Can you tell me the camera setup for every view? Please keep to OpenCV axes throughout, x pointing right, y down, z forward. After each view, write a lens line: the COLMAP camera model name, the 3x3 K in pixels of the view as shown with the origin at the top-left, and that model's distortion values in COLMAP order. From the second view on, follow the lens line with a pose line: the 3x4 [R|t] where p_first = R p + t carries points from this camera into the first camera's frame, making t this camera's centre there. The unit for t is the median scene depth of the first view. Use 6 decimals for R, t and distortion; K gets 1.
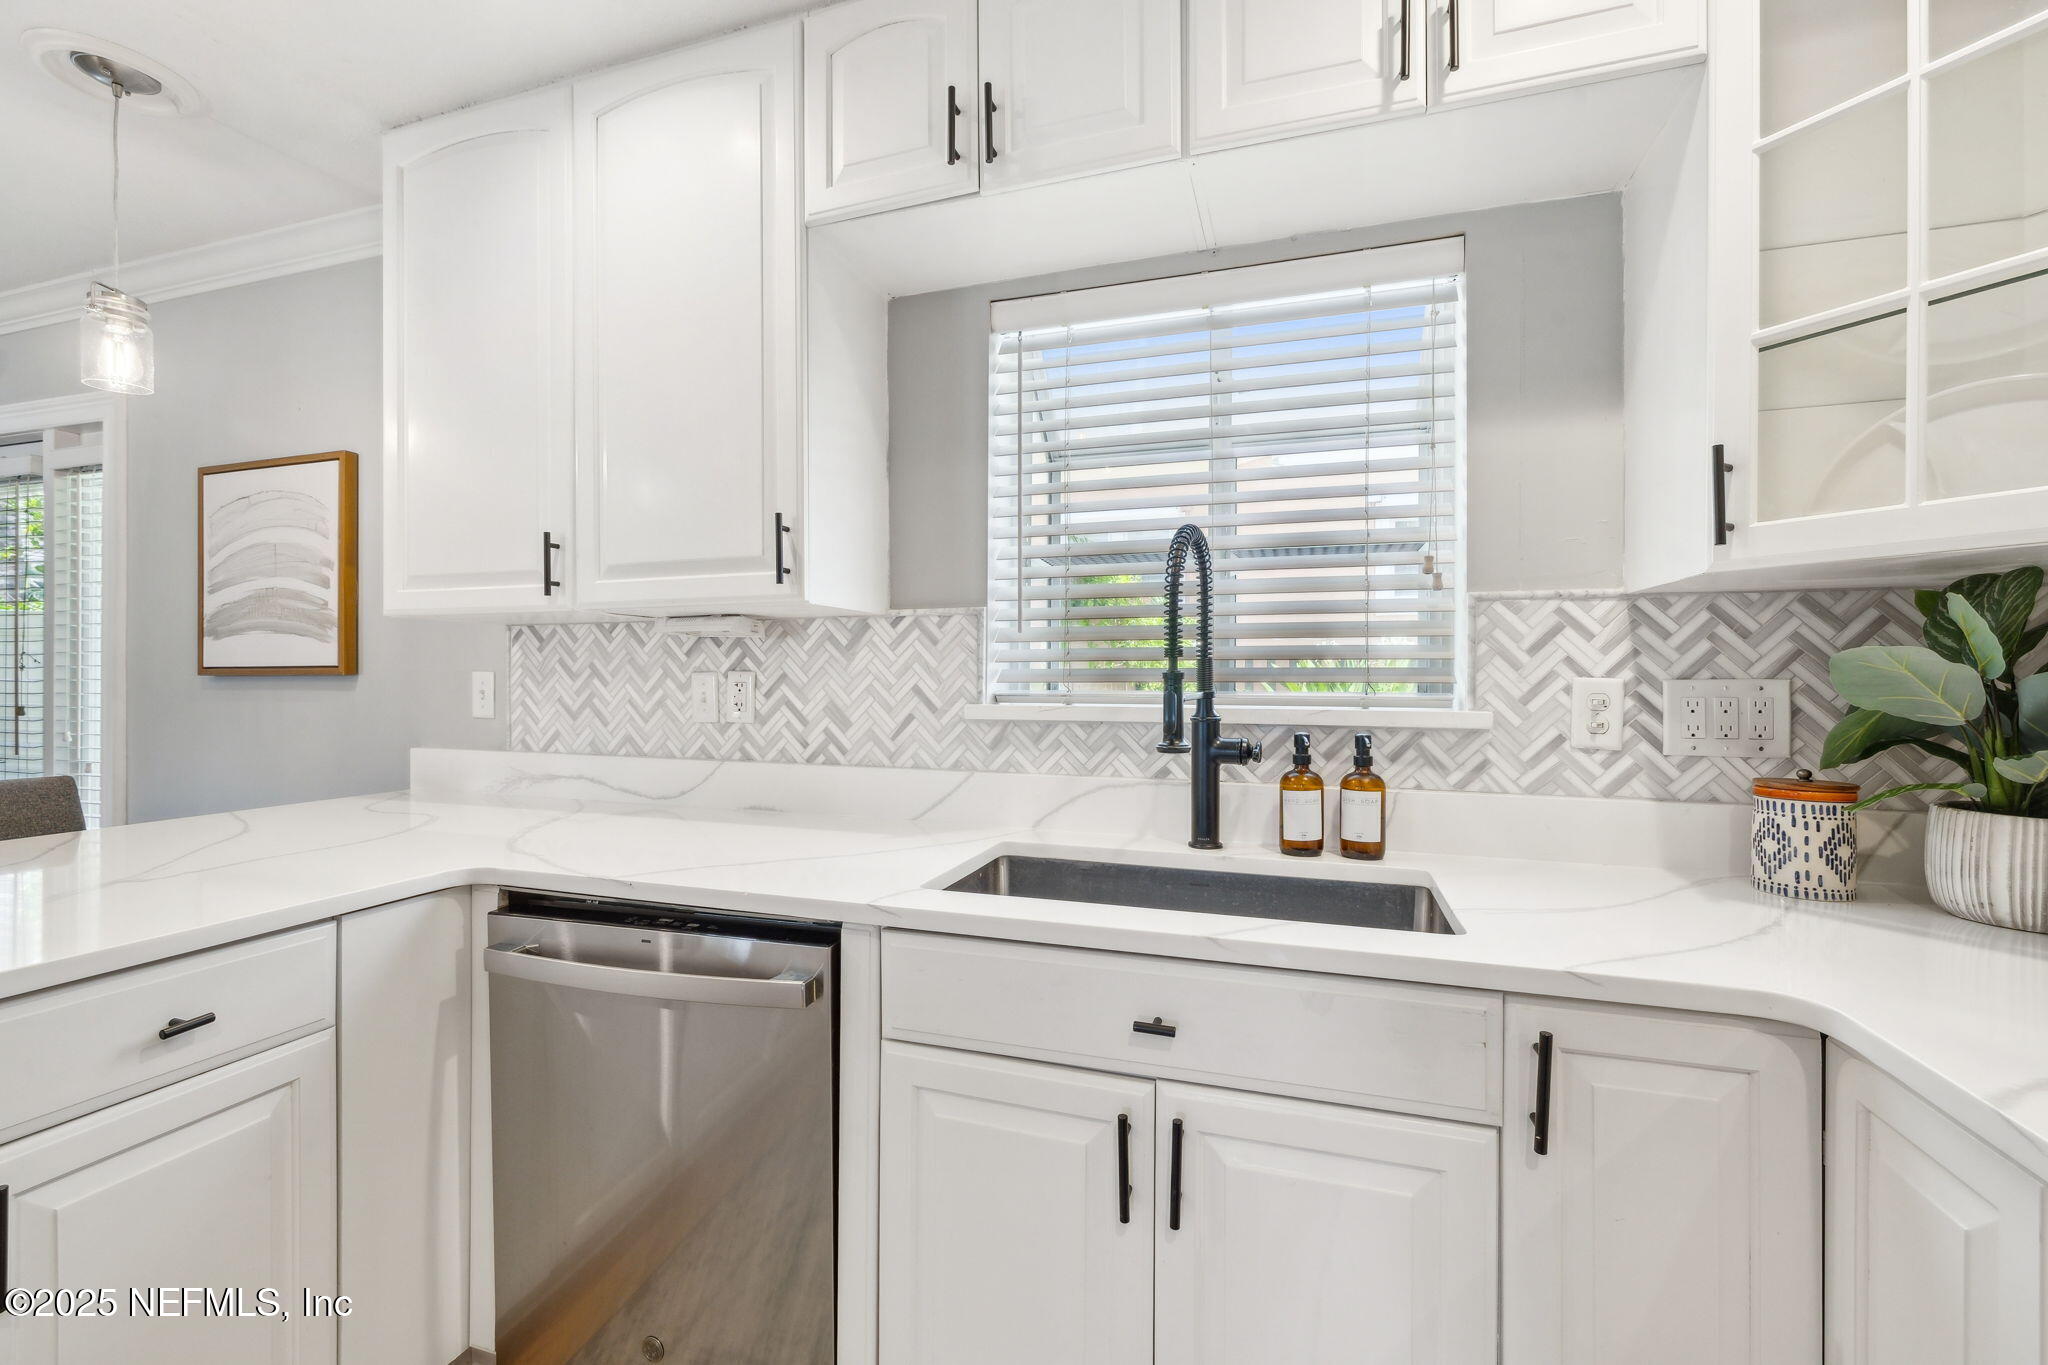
lens RADIAL K [[866.9, 0, 1023.0], [0, 866.9, 674.2], [0, 0, 1]] dist [-0.000956, 0.000437]
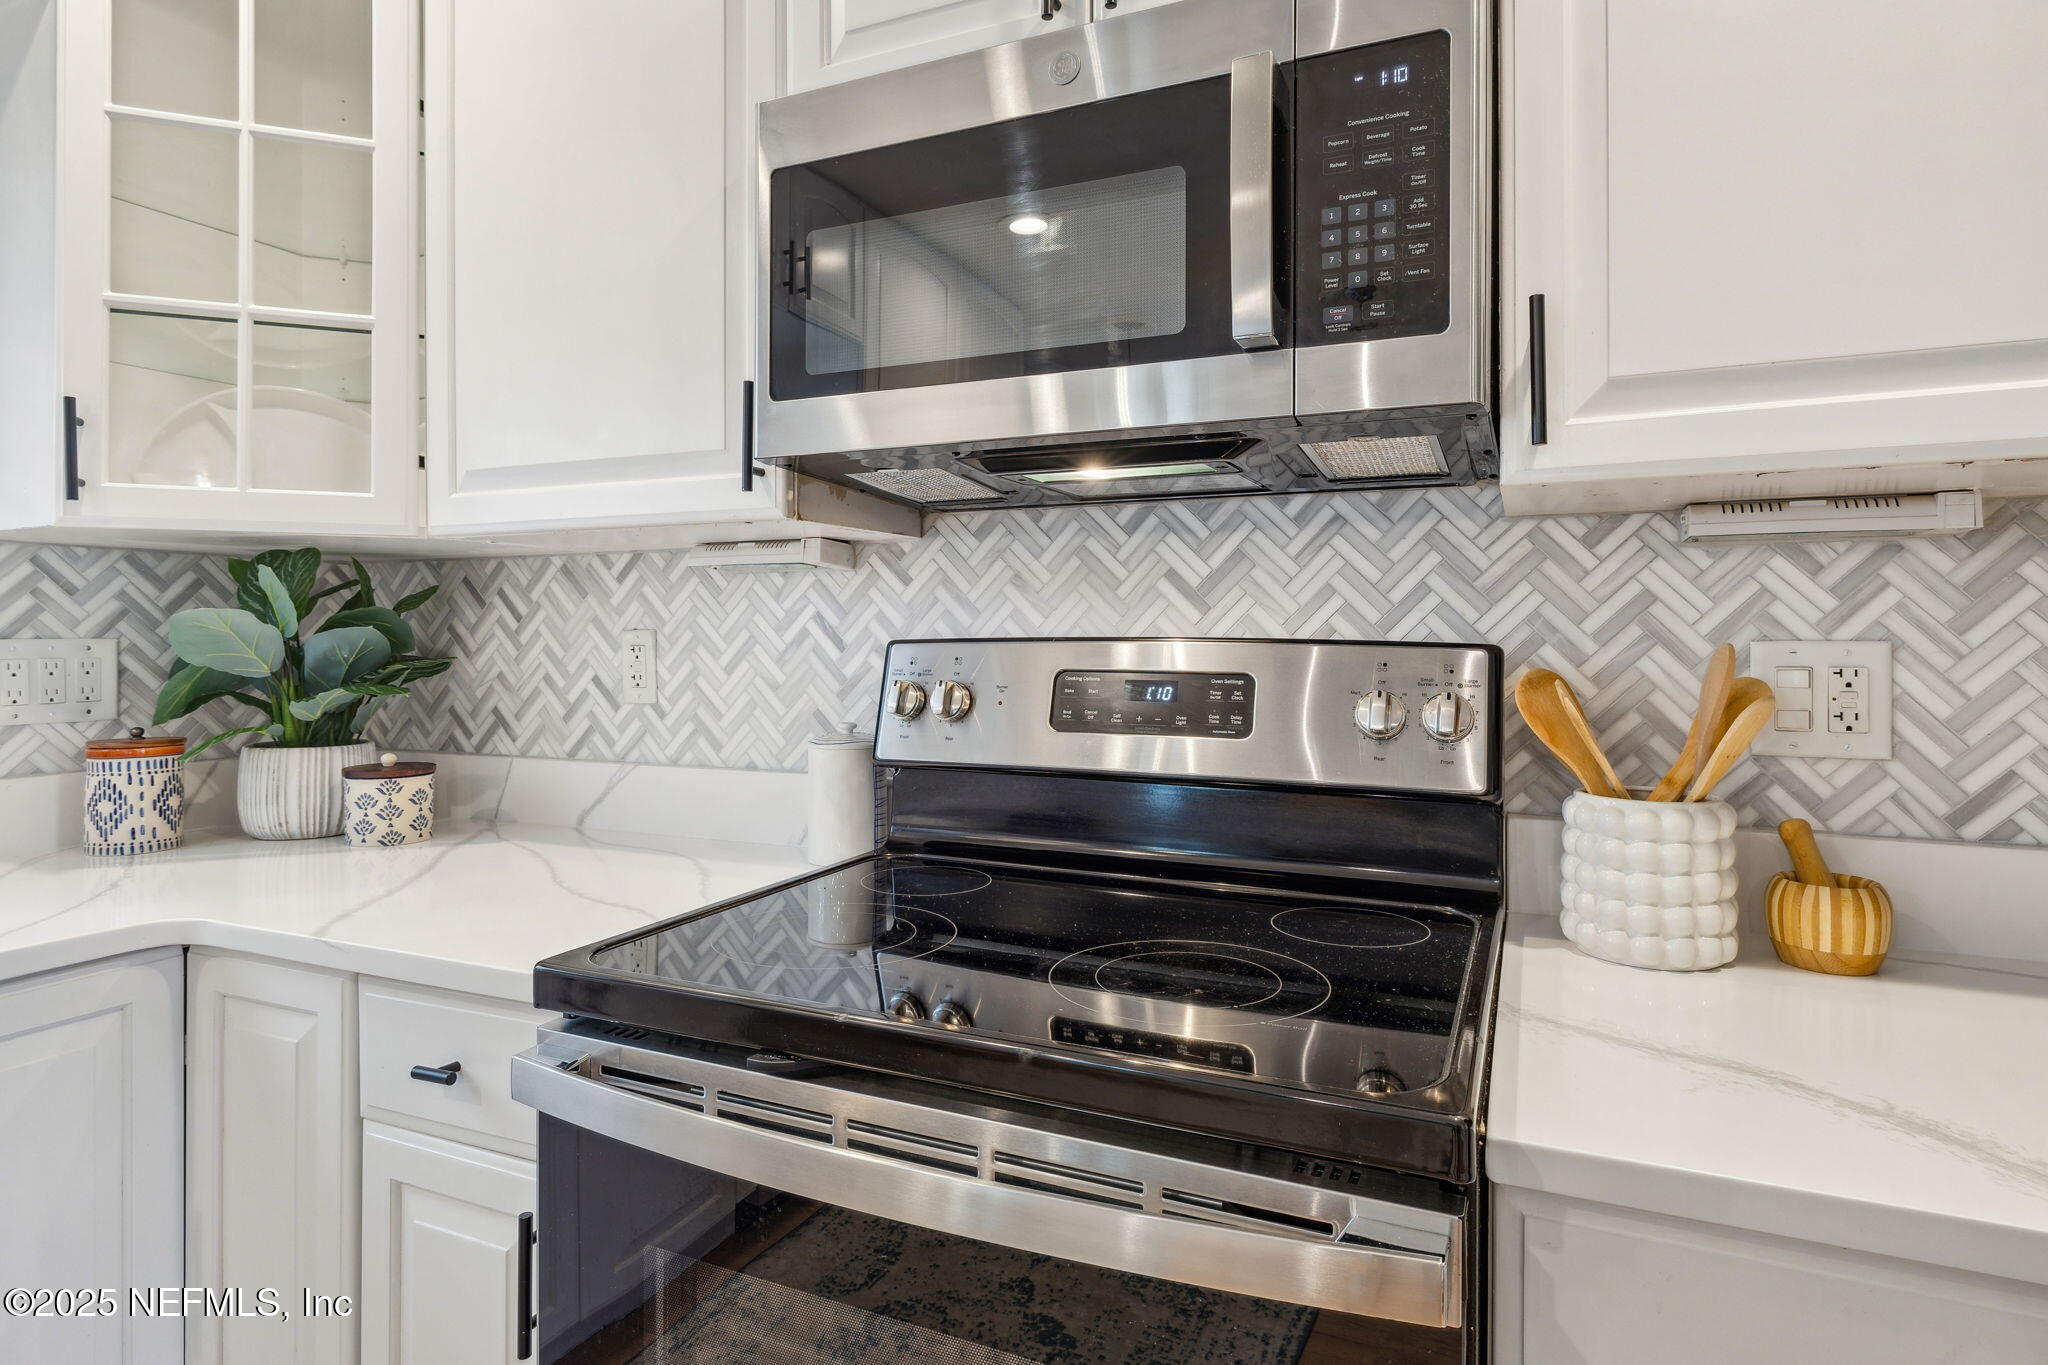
lens RADIAL K [[1113.3, 0, 1030.7], [0, 1113.3, 630.9], [0, 0, 1]] dist [-0.001603, 0.000783]
pose [[0.105230, 0.003752, 0.994441, -0.283808], [0.000504, 0.999993, -0.003826, 0.002660], [-0.994448, 0.000904, 0.105227, -0.176864]]
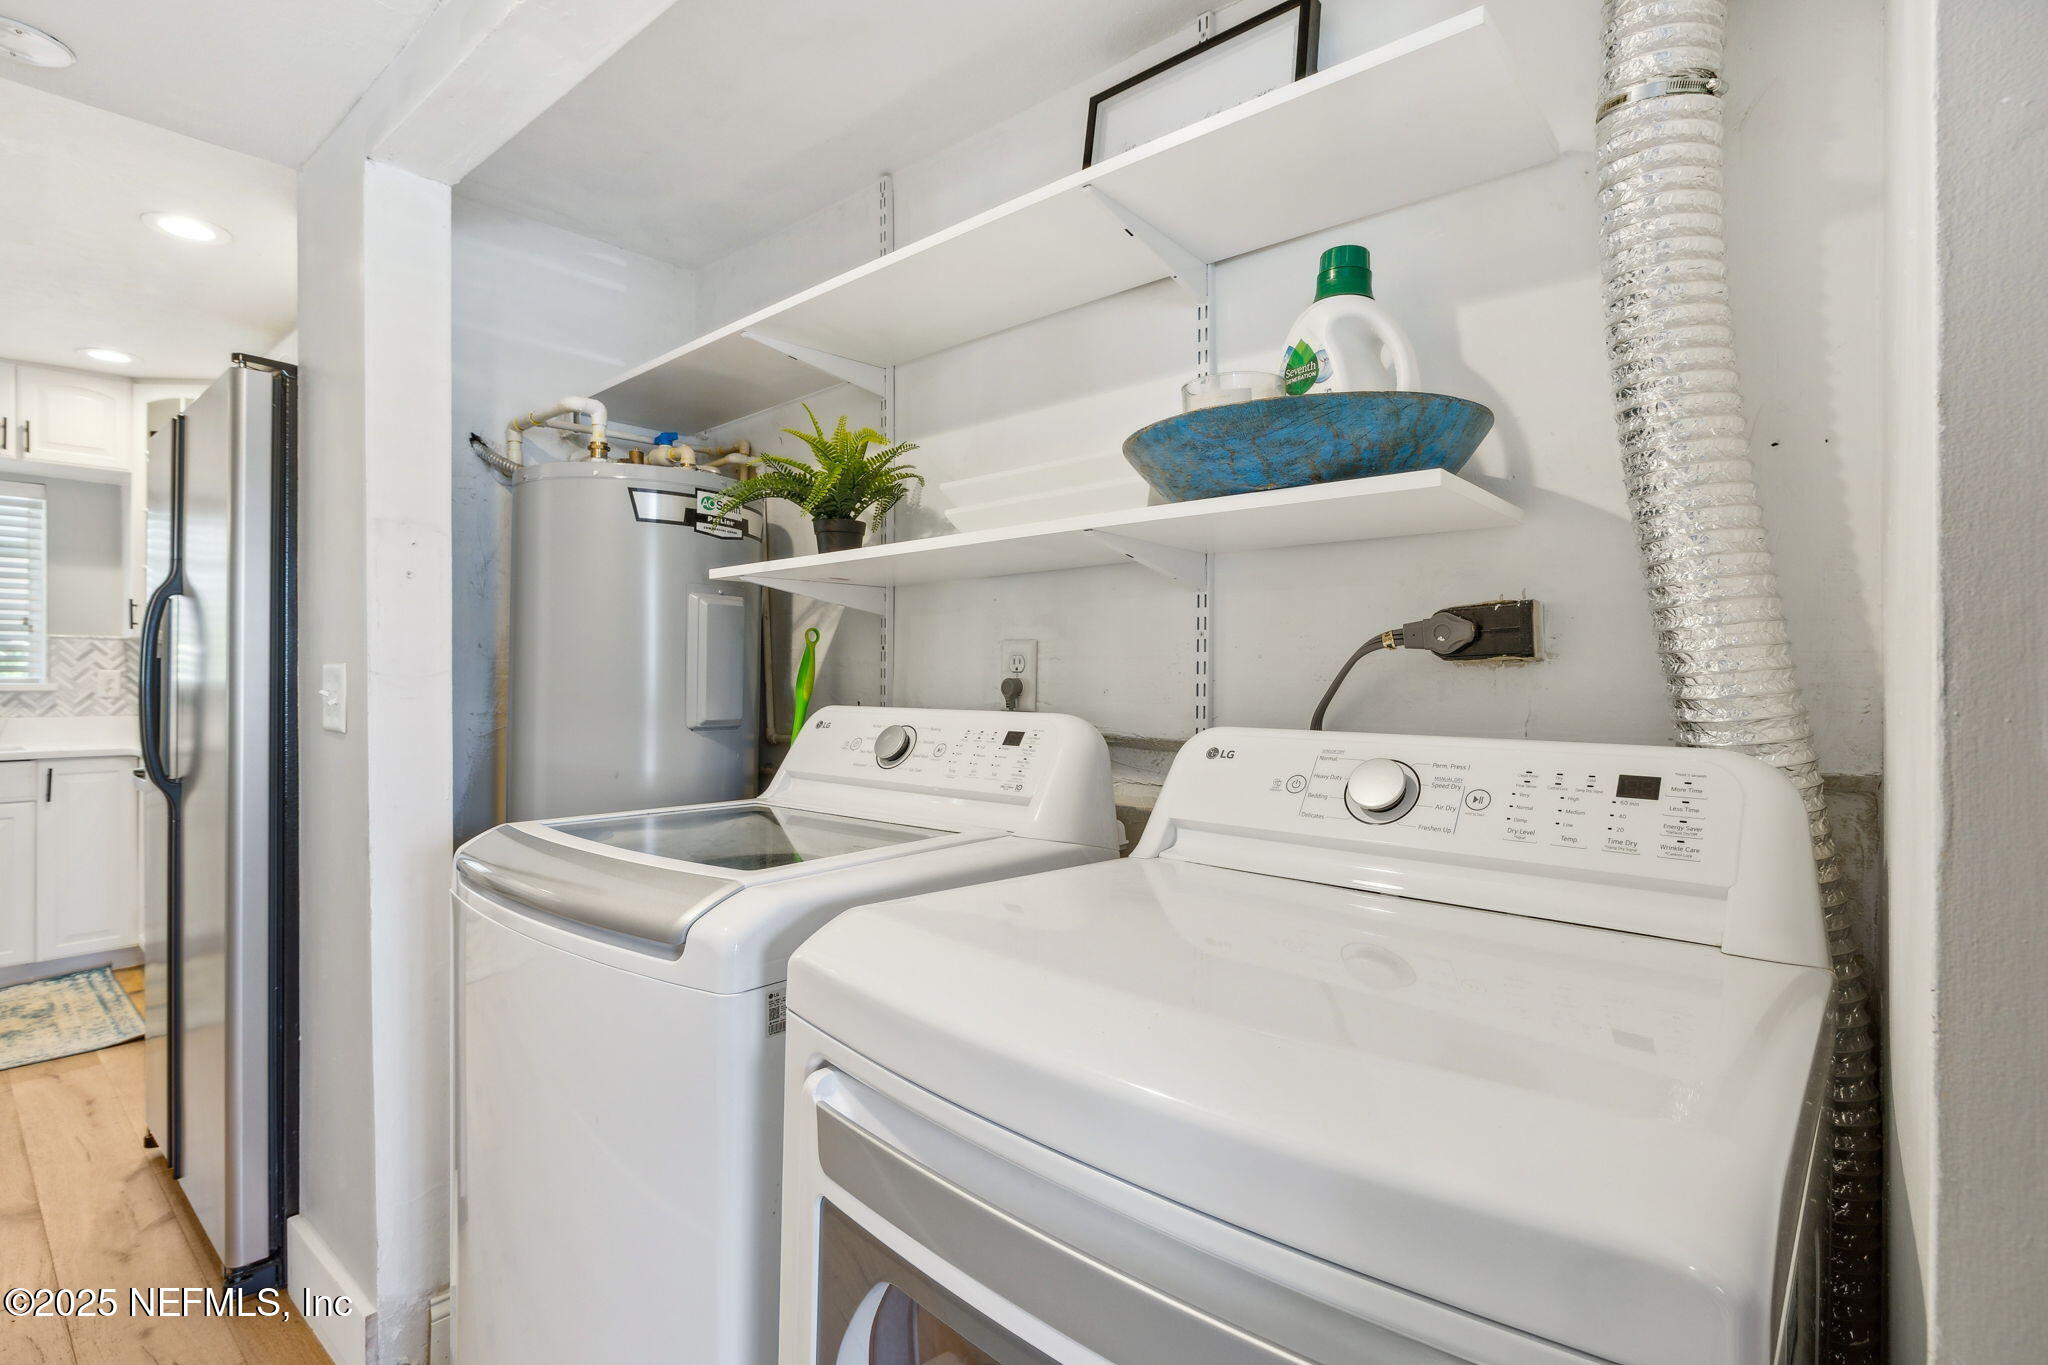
lens RADIAL K [[976.7, 0, 1026.8], [0, 976.7, 675.8], [0, 0, 1]] dist [0.001533, 0.000209]
pose [[0.393207, -0.003623, 0.919443, -1.111163], [-0.002124, 0.999986, 0.004848, 0.001022], [-0.919447, -0.003859, 0.393194, -3.126398]]
